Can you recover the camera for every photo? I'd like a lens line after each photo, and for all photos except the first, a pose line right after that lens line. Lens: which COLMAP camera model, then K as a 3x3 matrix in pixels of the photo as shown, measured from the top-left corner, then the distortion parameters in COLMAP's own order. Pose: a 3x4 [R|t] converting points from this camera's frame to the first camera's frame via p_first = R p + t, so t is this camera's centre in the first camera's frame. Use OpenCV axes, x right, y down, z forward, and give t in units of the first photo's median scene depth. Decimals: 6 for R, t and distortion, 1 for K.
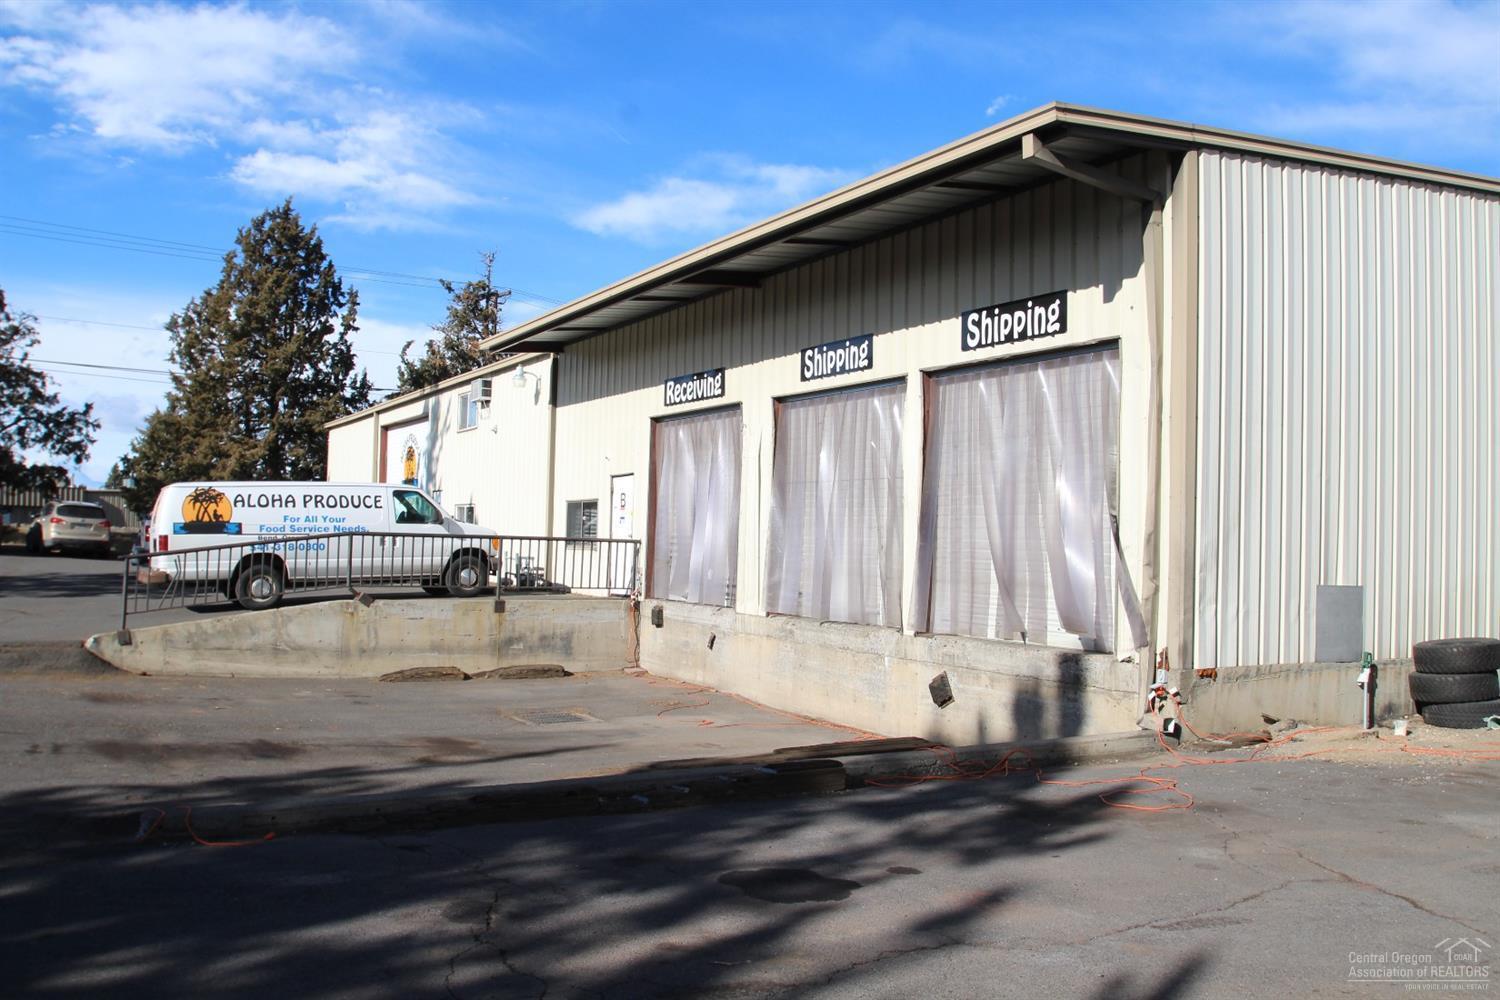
lens RADIAL K [[1281.6, 0, 719.6], [0, 1281.6, 497.6], [0, 0, 1]] dist [-0.082432, 0.015747]
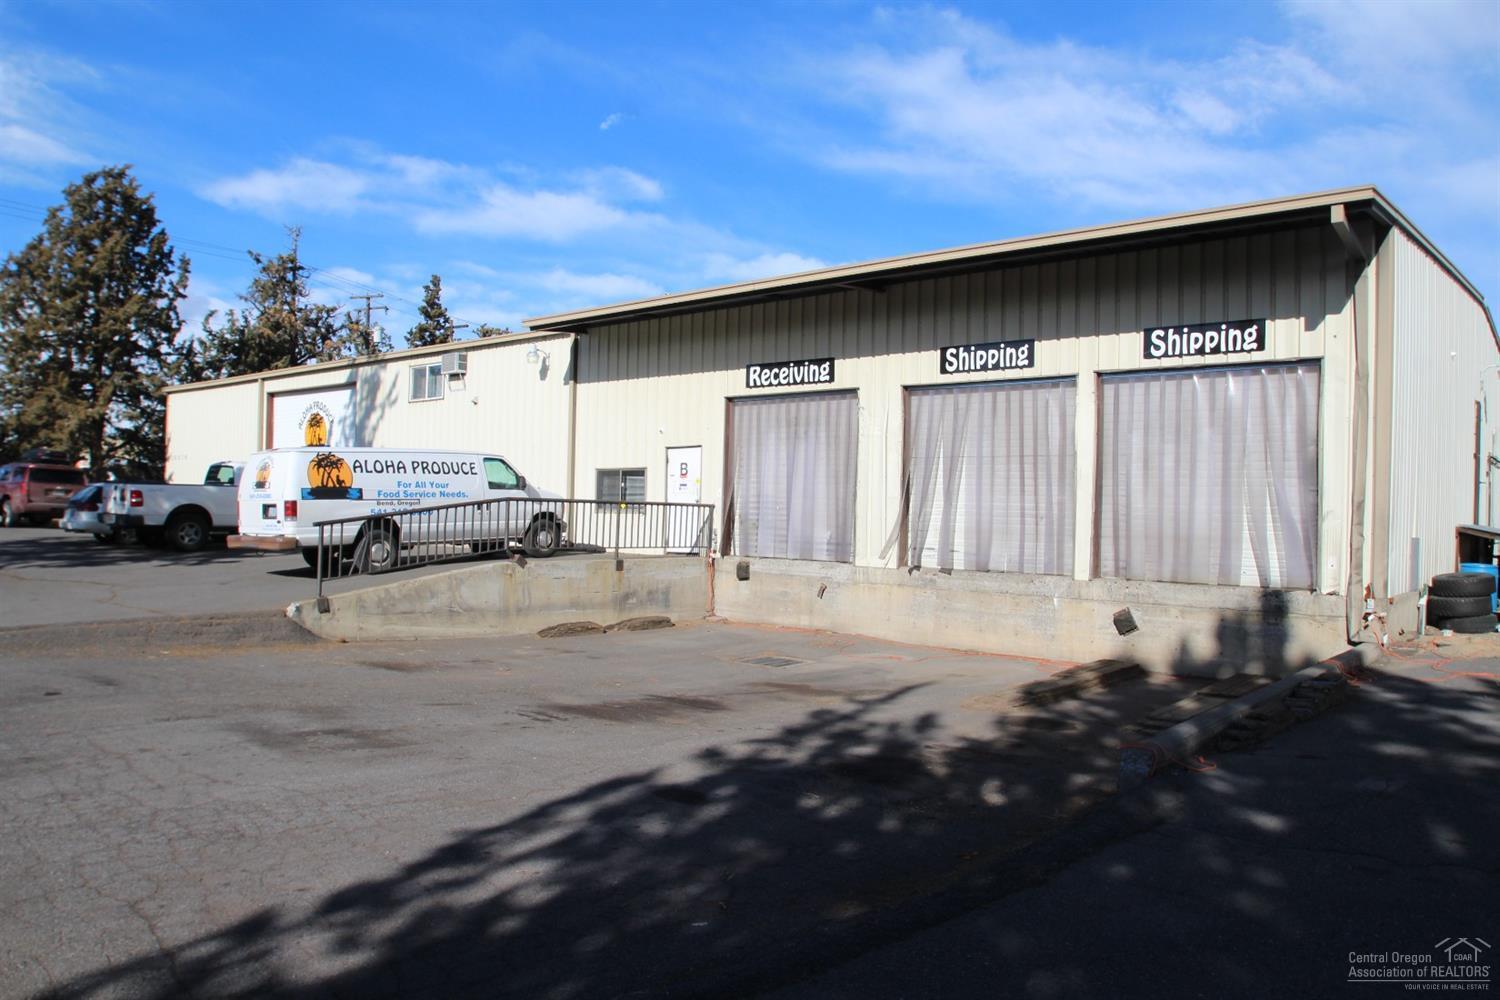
lens RADIAL K [[1119.8, 0, 749.0], [0, 1119.8, 519.5], [0, 0, 1]] dist [-0.038955, 0.001187]
pose [[0.934281, -0.005026, 0.356502, -0.422285], [-0.012198, 0.998865, 0.046050, 0.000061], [-0.356329, -0.047373, 0.933159, 0.063784]]
